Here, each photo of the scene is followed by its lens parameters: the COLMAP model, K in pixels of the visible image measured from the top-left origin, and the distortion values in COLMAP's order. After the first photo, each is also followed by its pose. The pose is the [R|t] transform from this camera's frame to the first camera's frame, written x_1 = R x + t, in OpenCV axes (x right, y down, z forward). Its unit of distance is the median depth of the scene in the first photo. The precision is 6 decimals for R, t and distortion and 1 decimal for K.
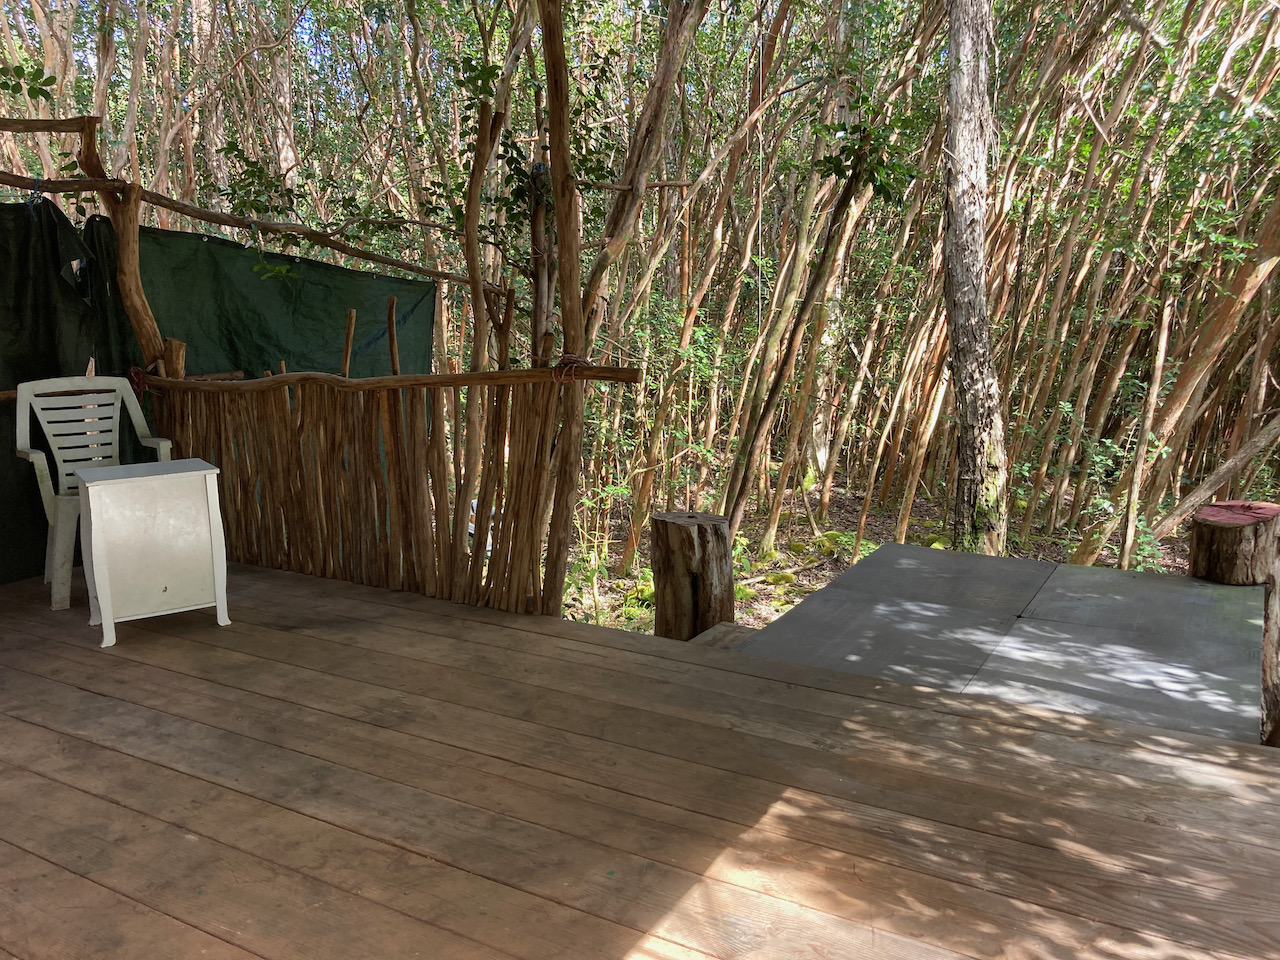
lens RADIAL K [[1055.0, 0, 631.4], [0, 1055.0, 473.3], [0, 0, 1]] dist [0.009671, -0.003772]
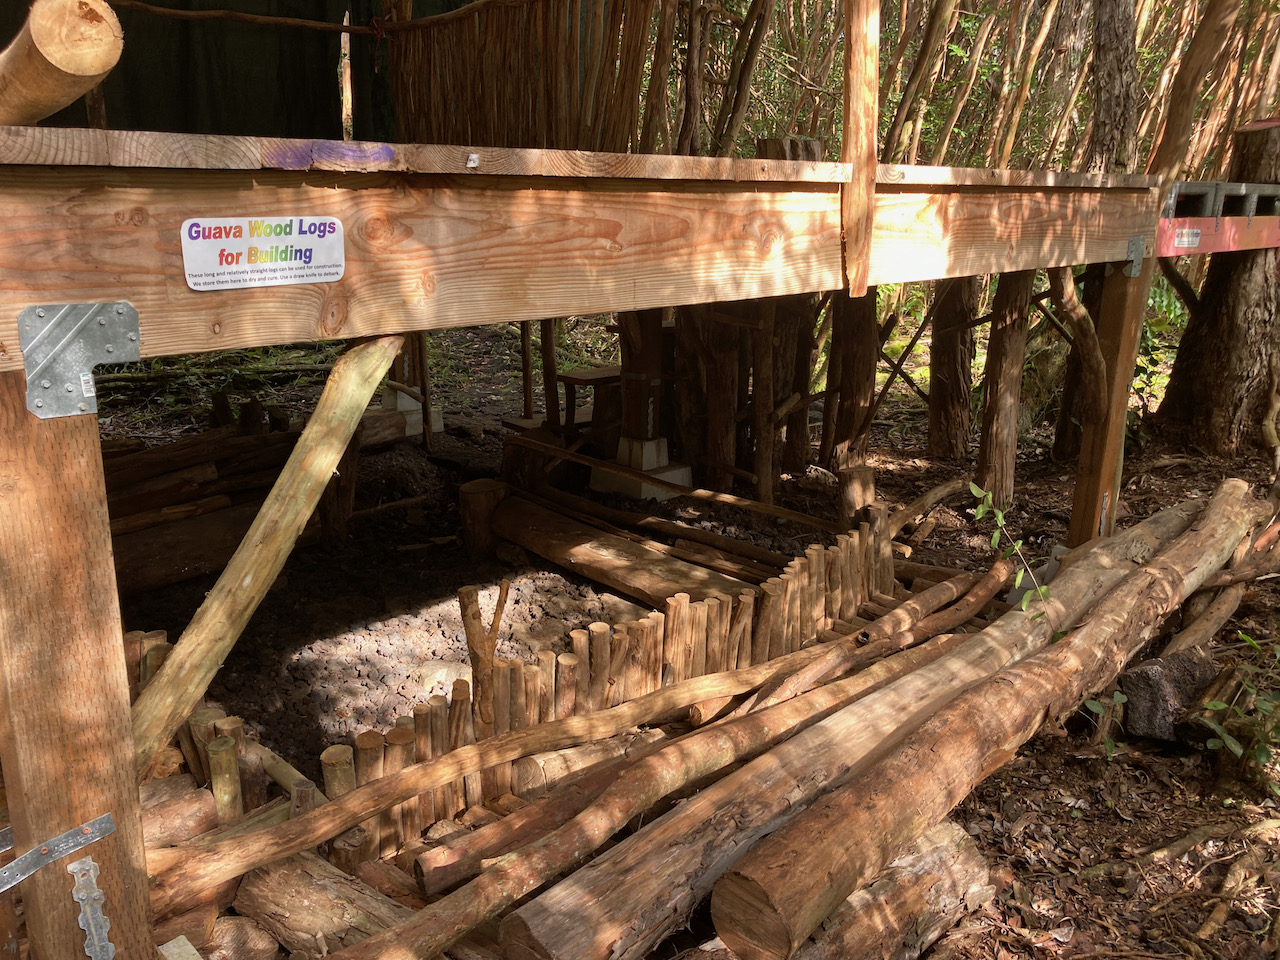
lens RADIAL K [[1046.7, 0, 640.3], [0, 1046.7, 467.4], [0, 0, 1]] dist [0.020459, -0.007997]
pose [[0.965237, 0.099777, -0.241584, 0.246274], [-0.077761, 0.992041, 0.099031, 0.346220], [0.249542, -0.076802, 0.965313, -0.242536]]
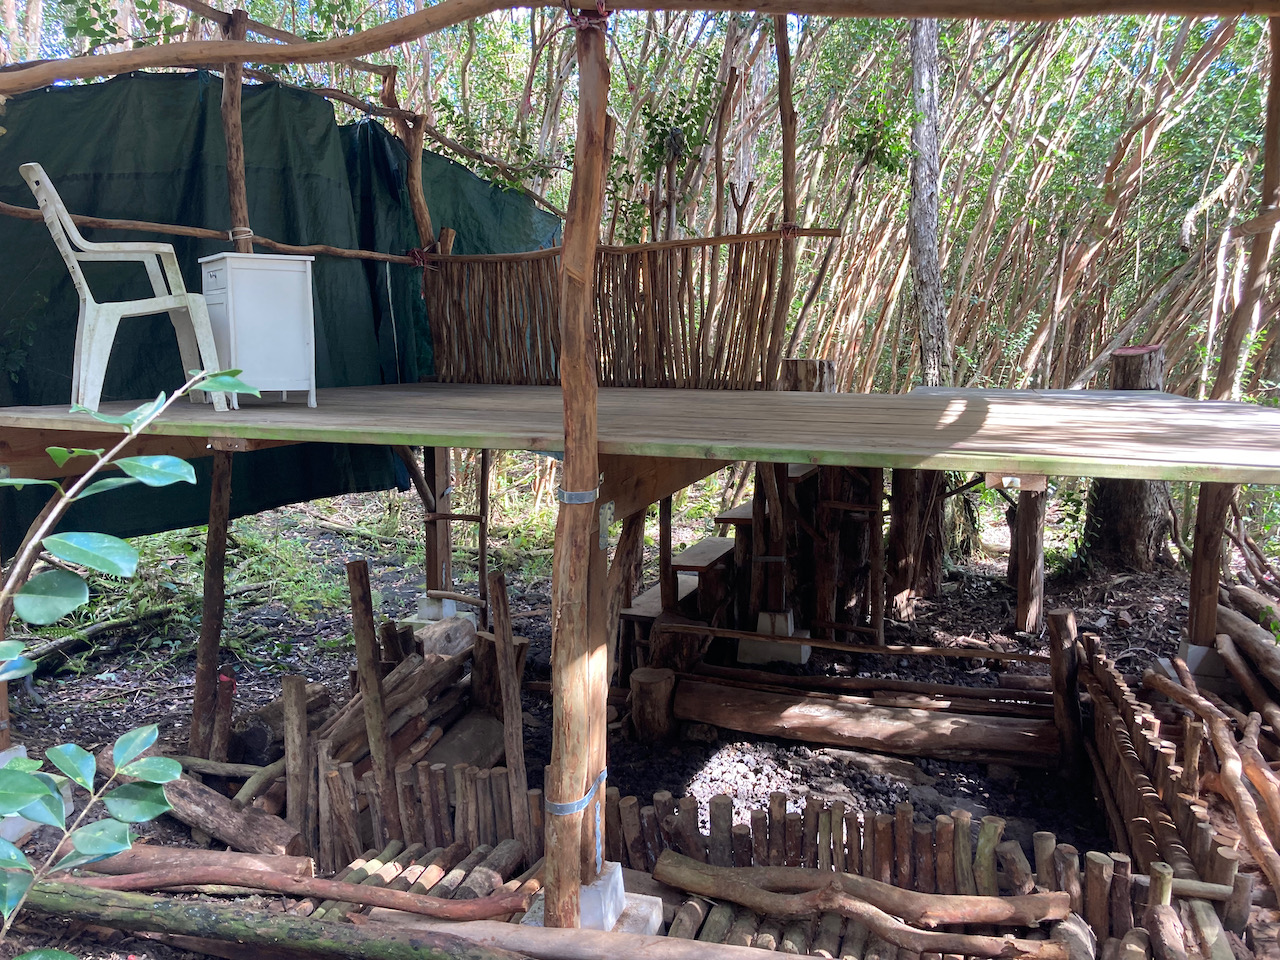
lens RADIAL K [[1054.3, 0, 640.2], [0, 1054.3, 458.5], [0, 0, 1]] dist [0.049794, -0.054373]
pose [[0.975122, -0.003308, 0.221644, -0.575863], [0.019039, 0.997444, -0.068876, 0.319378], [-0.220849, 0.071383, 0.972692, -0.446242]]
